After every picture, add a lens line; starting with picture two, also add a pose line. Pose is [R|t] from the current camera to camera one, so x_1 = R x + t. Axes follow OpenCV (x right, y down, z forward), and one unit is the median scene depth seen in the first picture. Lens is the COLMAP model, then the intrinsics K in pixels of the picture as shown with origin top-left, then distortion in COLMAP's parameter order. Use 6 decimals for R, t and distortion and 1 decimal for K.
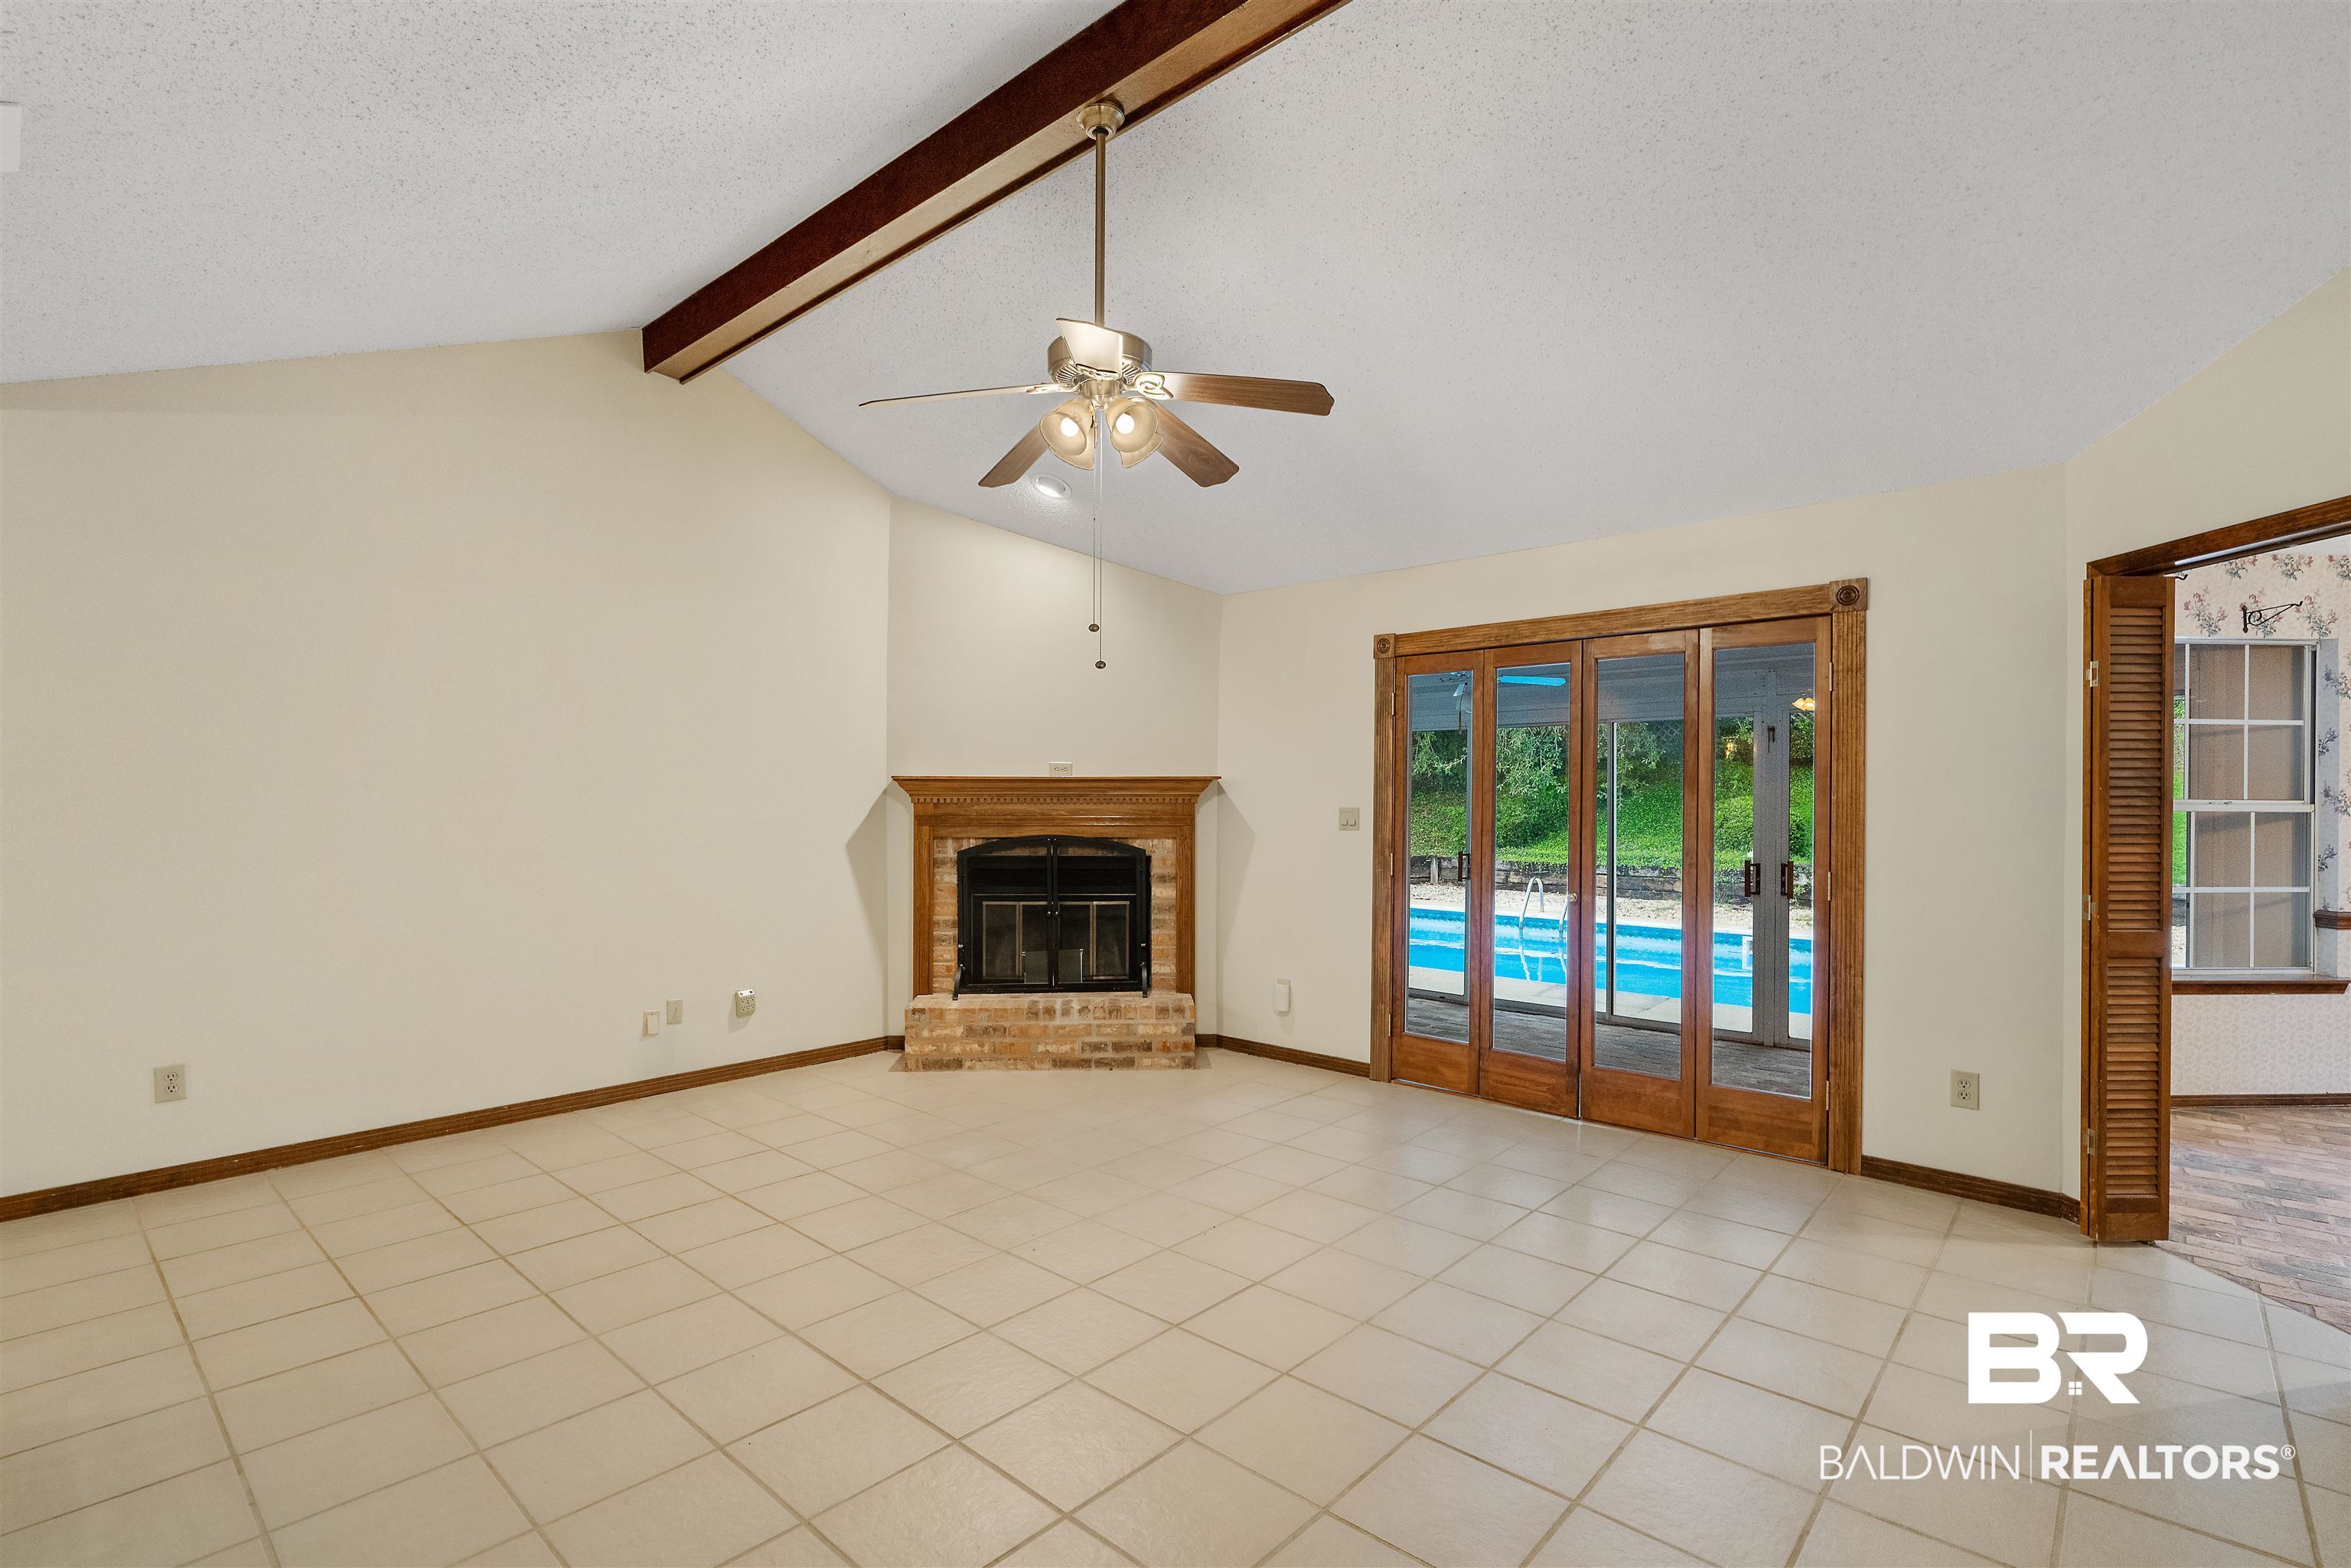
lens RADIAL K [[1102.7, 0, 1177.3], [0, 1102.7, 797.7], [0, 0, 1]] dist [-0.002009, -0.001368]
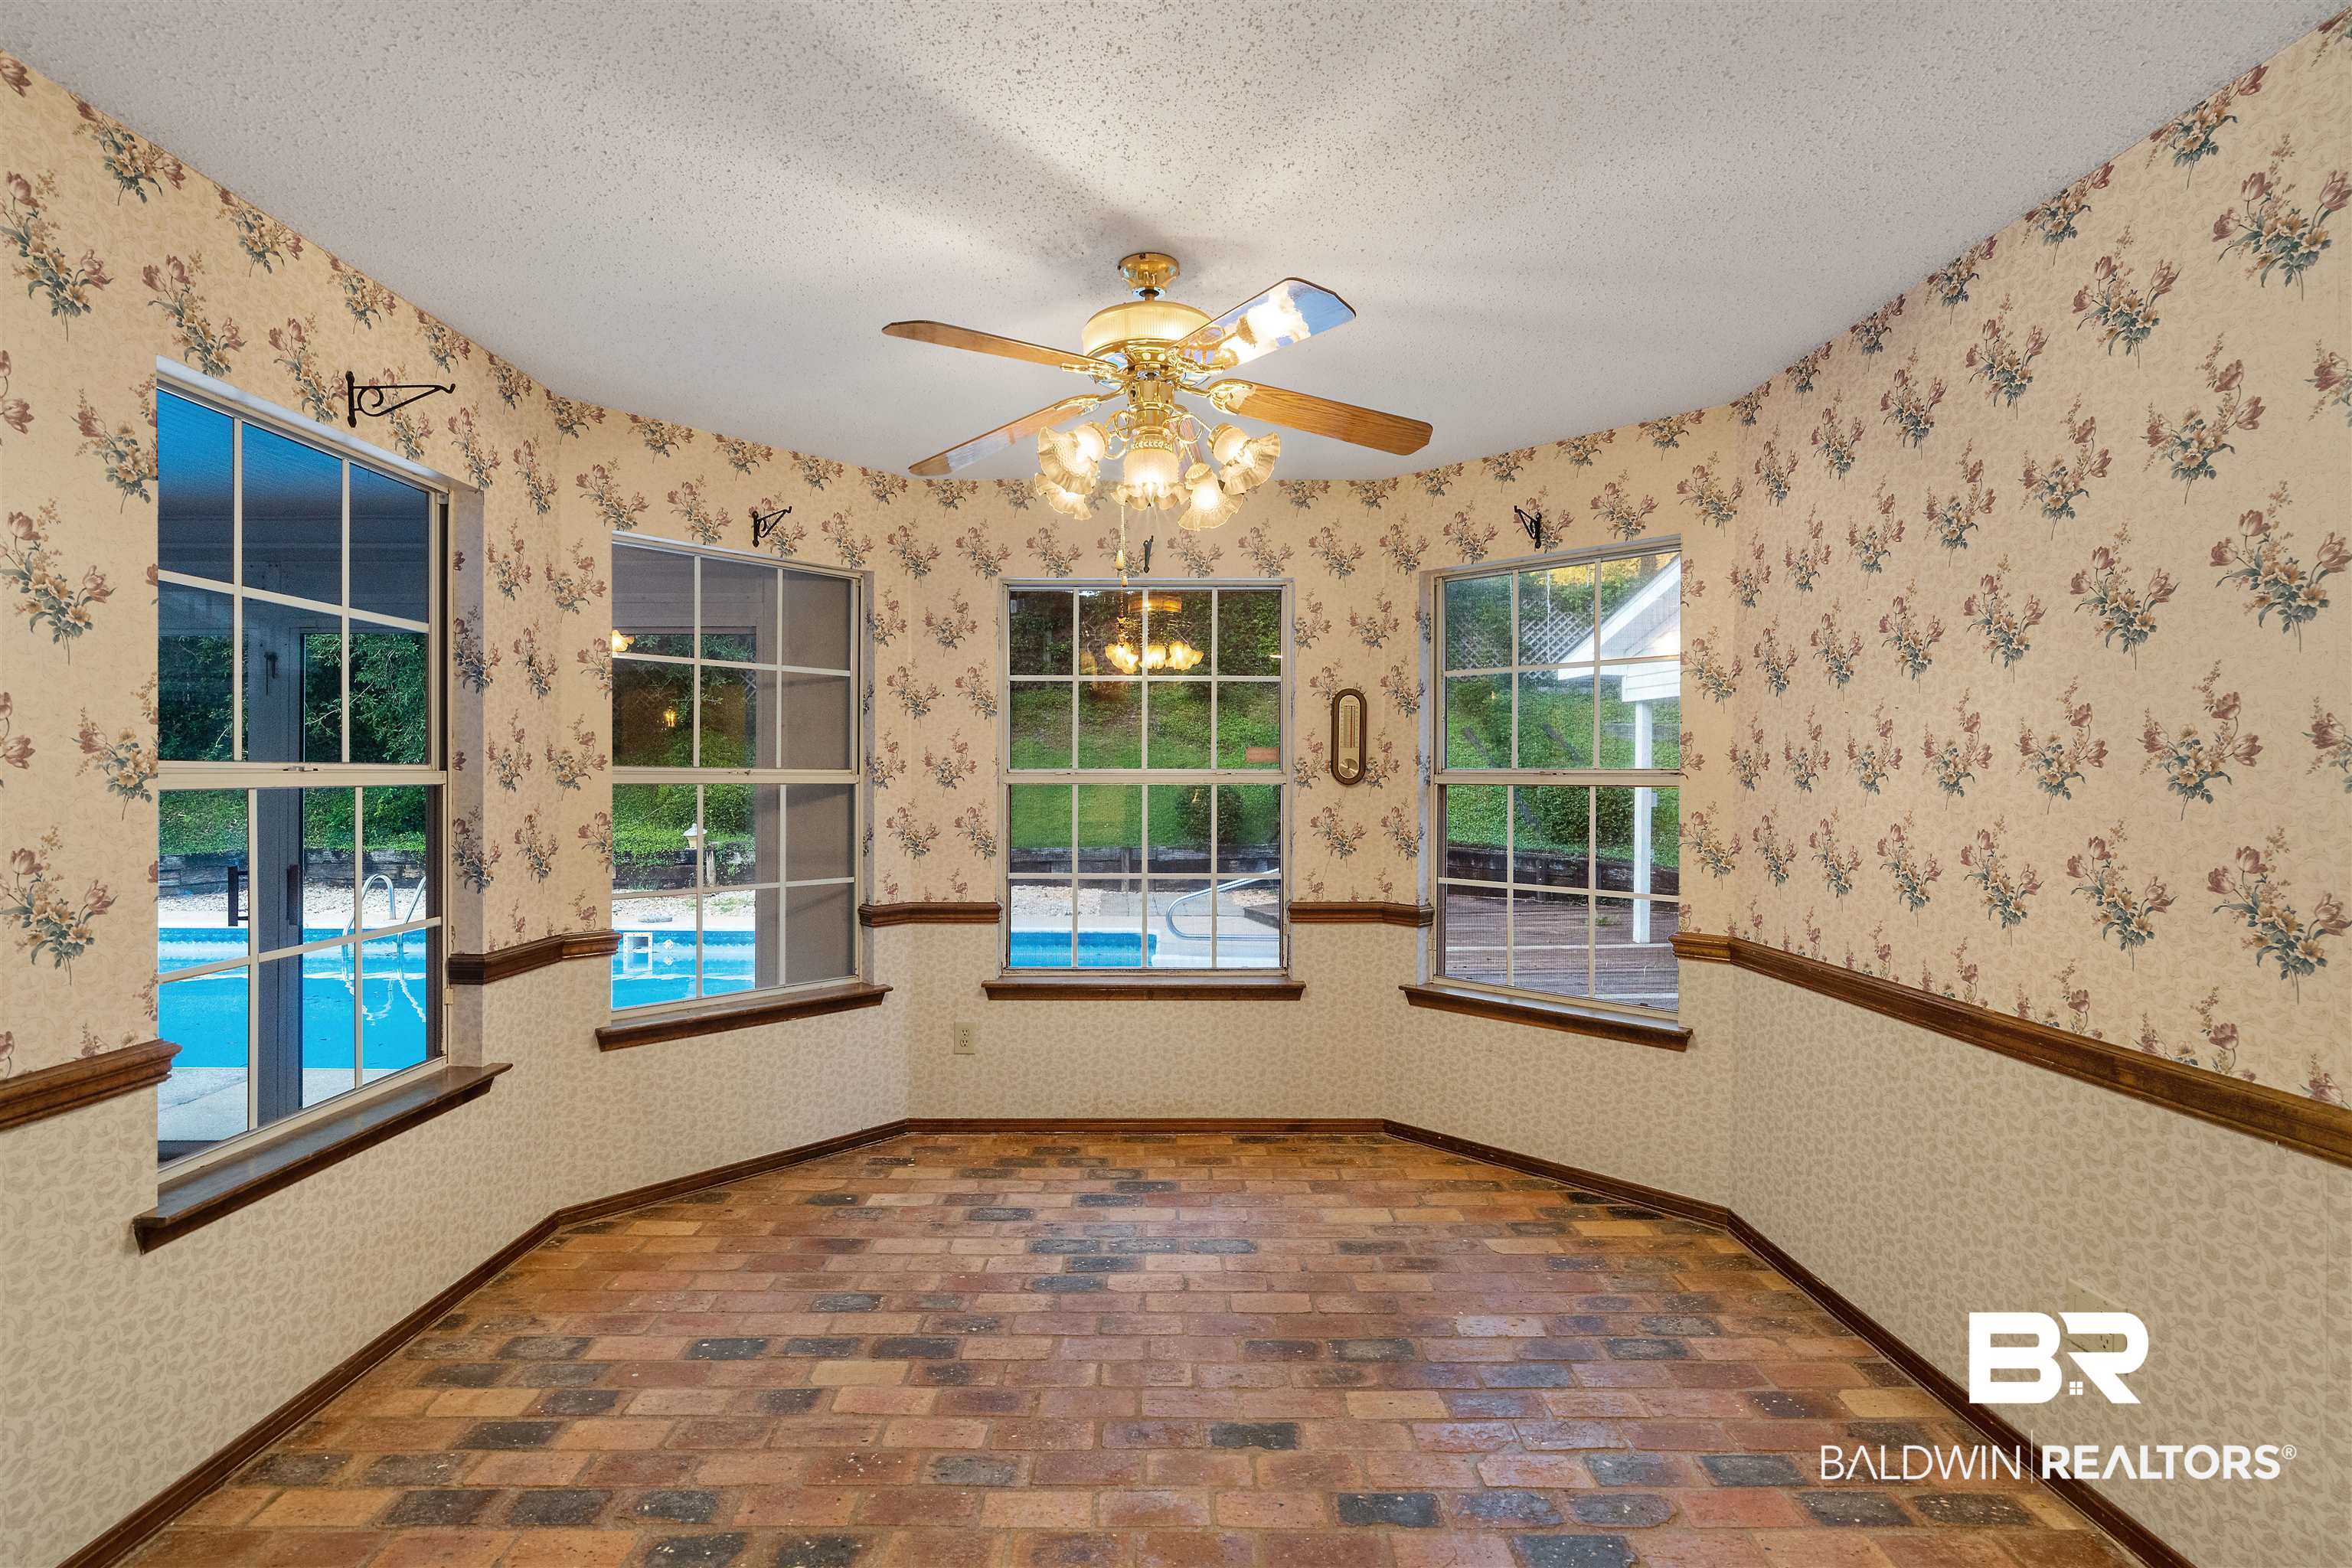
lens RADIAL K [[1072.0, 0, 1168.4], [0, 1072.0, 768.9], [0, 0, 1]] dist [-0.000669, -0.000088]
pose [[0.738017, 0.004783, 0.674765, 0.305952], [-0.002425, 0.999987, -0.004435, 0.002216], [-0.674777, 0.001637, 0.738020, 0.118460]]
